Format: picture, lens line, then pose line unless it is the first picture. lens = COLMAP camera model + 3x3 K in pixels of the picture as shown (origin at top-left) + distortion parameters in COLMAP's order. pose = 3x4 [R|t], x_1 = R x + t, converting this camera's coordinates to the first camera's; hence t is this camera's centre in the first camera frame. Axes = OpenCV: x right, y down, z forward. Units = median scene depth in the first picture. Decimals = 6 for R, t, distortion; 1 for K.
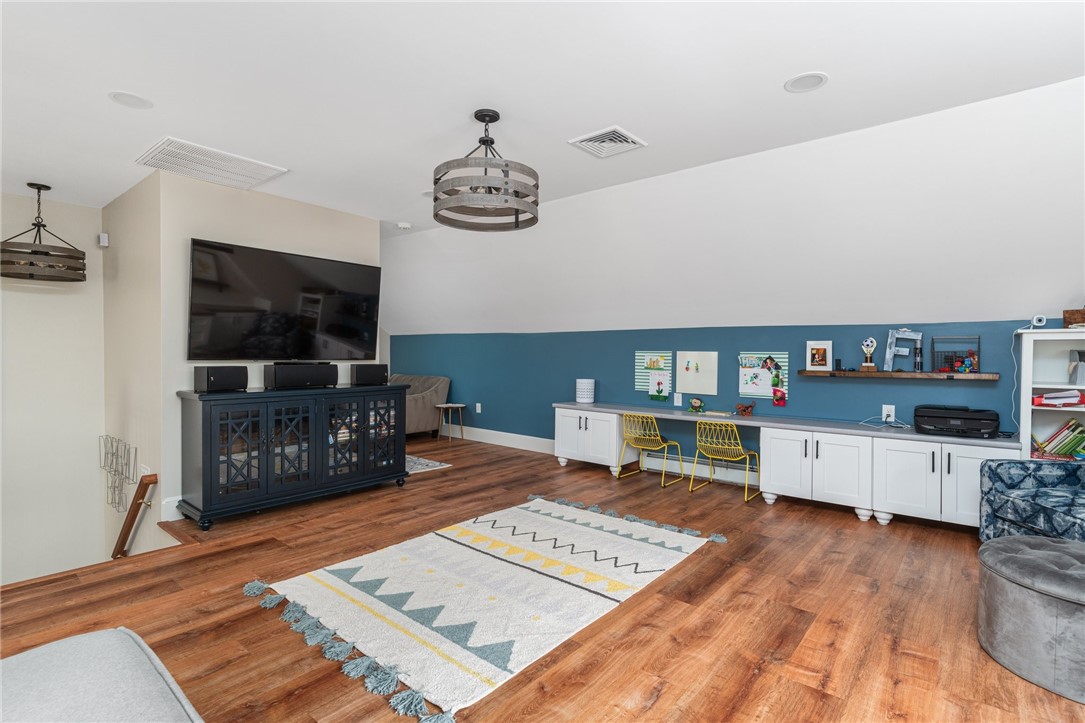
lens RADIAL K [[521.2, 0, 542.4], [0, 521.2, 349.7], [0, 0, 1]] dist [-0.002197, 0.000196]
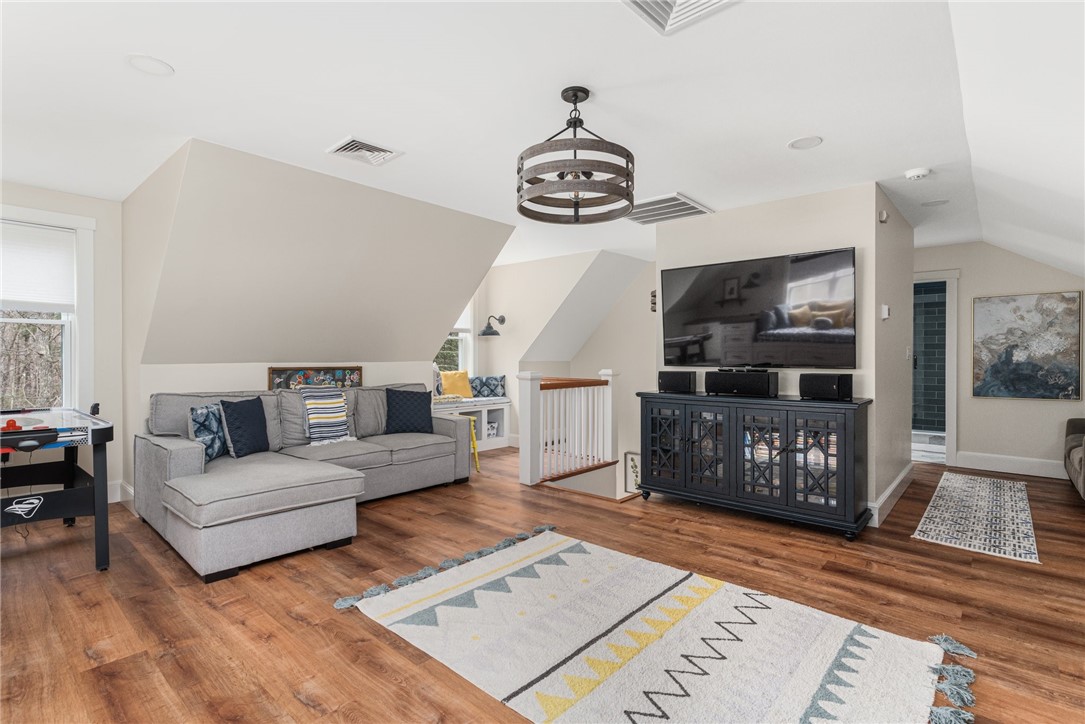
lens RADIAL K [[521.2, 0, 542.4], [0, 521.2, 350.2], [0, 0, 1]] dist [-0.002197, 0.000196]
pose [[-0.035057, -0.024874, -0.999076, 0.606824], [0.003136, 0.999683, -0.024999, 0.013071], [0.999380, -0.004010, -0.034968, 0.747744]]
